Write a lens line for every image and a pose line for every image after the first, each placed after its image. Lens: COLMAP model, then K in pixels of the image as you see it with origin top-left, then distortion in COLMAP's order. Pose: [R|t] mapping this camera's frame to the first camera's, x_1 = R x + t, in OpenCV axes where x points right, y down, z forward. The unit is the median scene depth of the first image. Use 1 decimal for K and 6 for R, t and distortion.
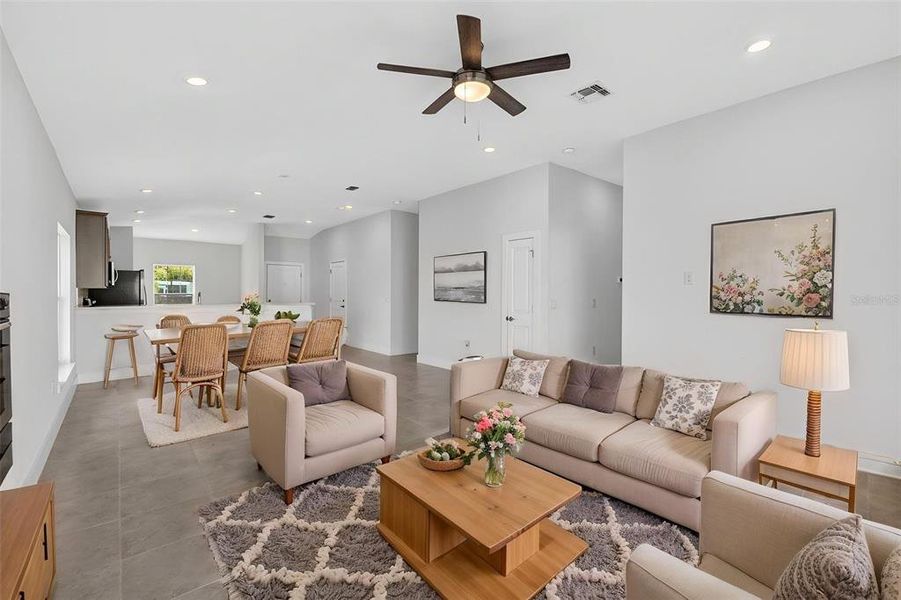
lens RADIAL K [[392.2, 0, 453.8], [0, 392.2, 295.1], [0, 0, 1]] dist [0.009155, 0.000043]
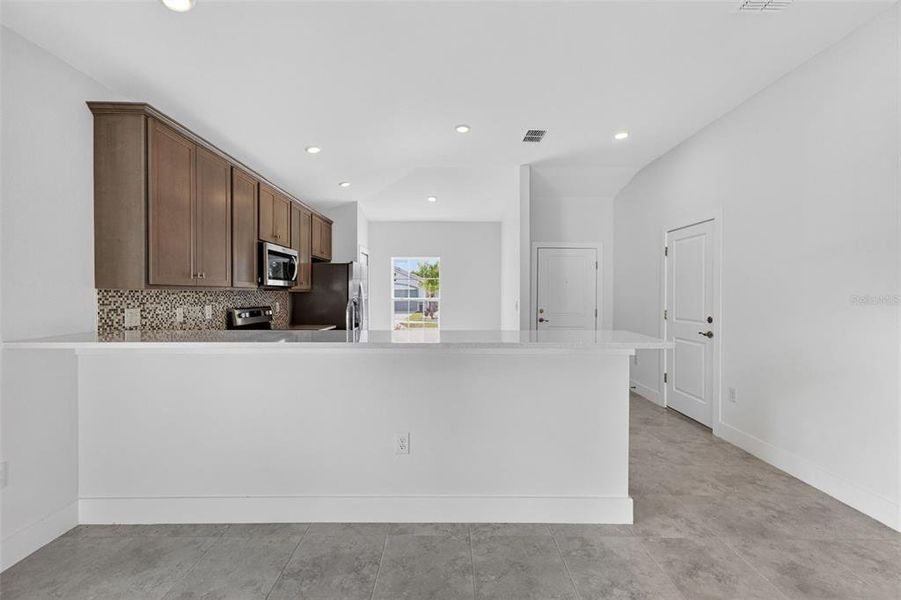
lens RADIAL K [[391.4, 0, 453.8], [0, 391.4, 295.2], [0, 0, 1]] dist [0.008821, 0.000016]
pose [[0.772724, -0.003302, -0.634734, -0.443335], [-0.010011, 0.999799, -0.017389, -0.001397], [0.634663, 0.019791, 0.772535, 1.029739]]
